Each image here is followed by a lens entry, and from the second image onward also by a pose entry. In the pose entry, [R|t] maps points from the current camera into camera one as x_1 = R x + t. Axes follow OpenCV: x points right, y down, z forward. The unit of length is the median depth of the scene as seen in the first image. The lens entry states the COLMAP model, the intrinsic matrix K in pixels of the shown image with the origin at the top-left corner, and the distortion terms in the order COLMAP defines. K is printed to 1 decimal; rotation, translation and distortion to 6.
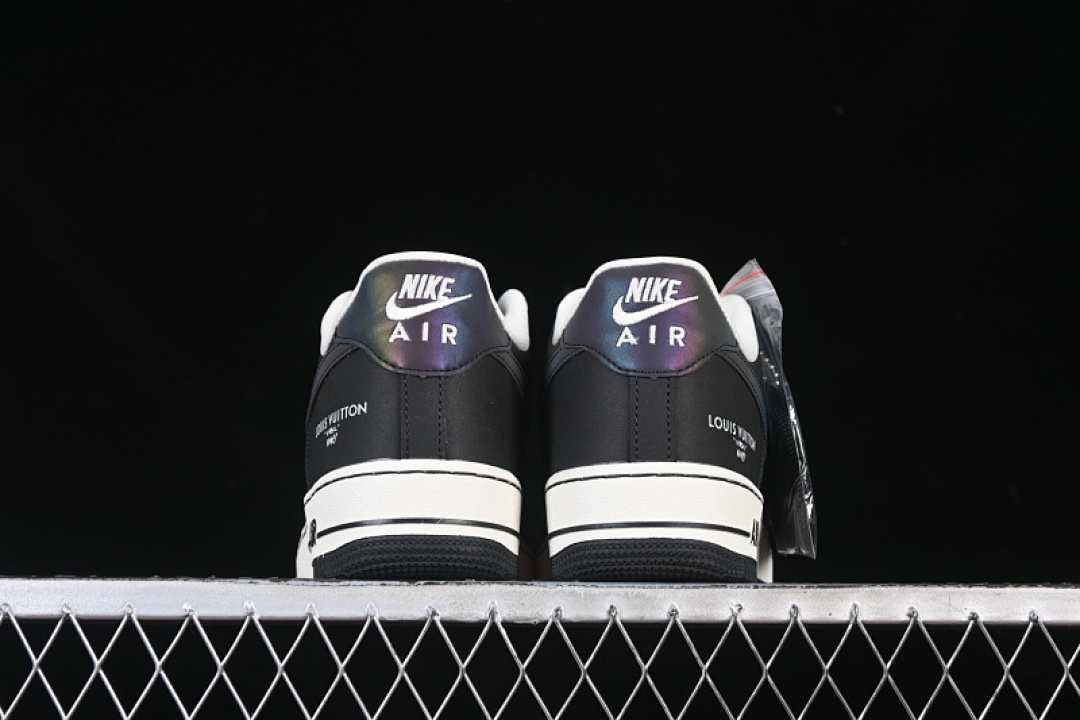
lens RADIAL K [[2333.5, 0, 540.0], [0, 2333.5, 360.0], [0, 0, 1]] dist [0.067176, 0.336387]
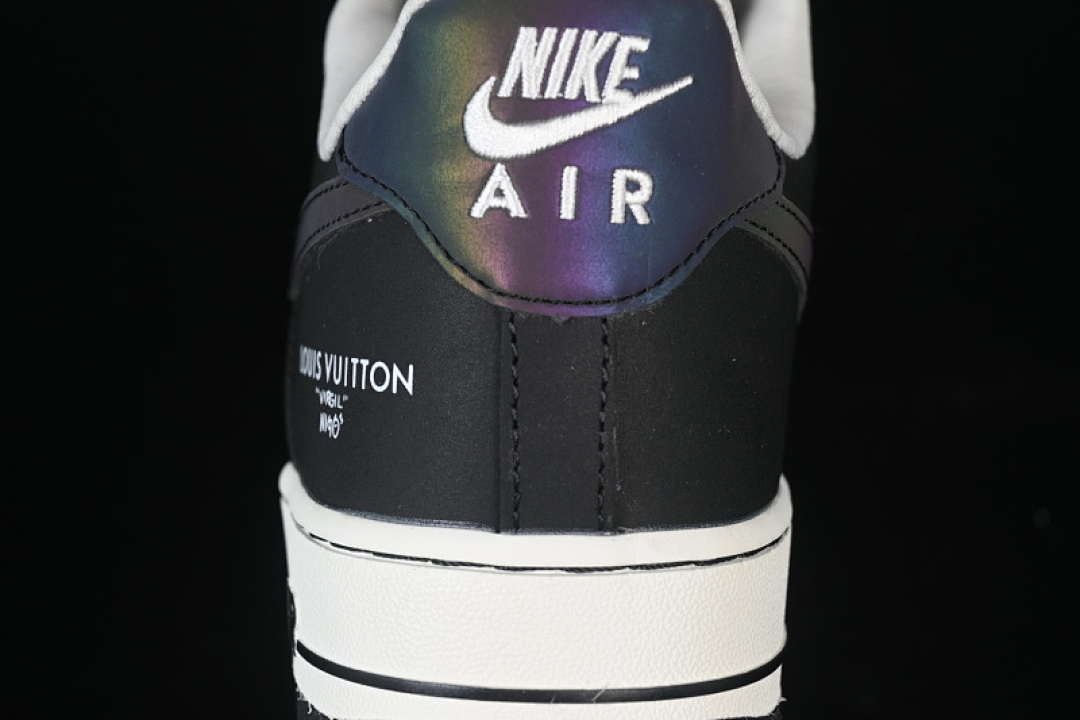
lens RADIAL K [[2333.5, 0, 540.0], [0, 2333.5, 360.0], [0, 0, 1]] dist [0.067176, 0.336387]
pose [[0.998035, 0.033660, -0.052860, -0.032728], [-0.014199, 0.943029, 0.332407, -0.111615], [0.061037, -0.331003, 0.941654, 0.633855]]
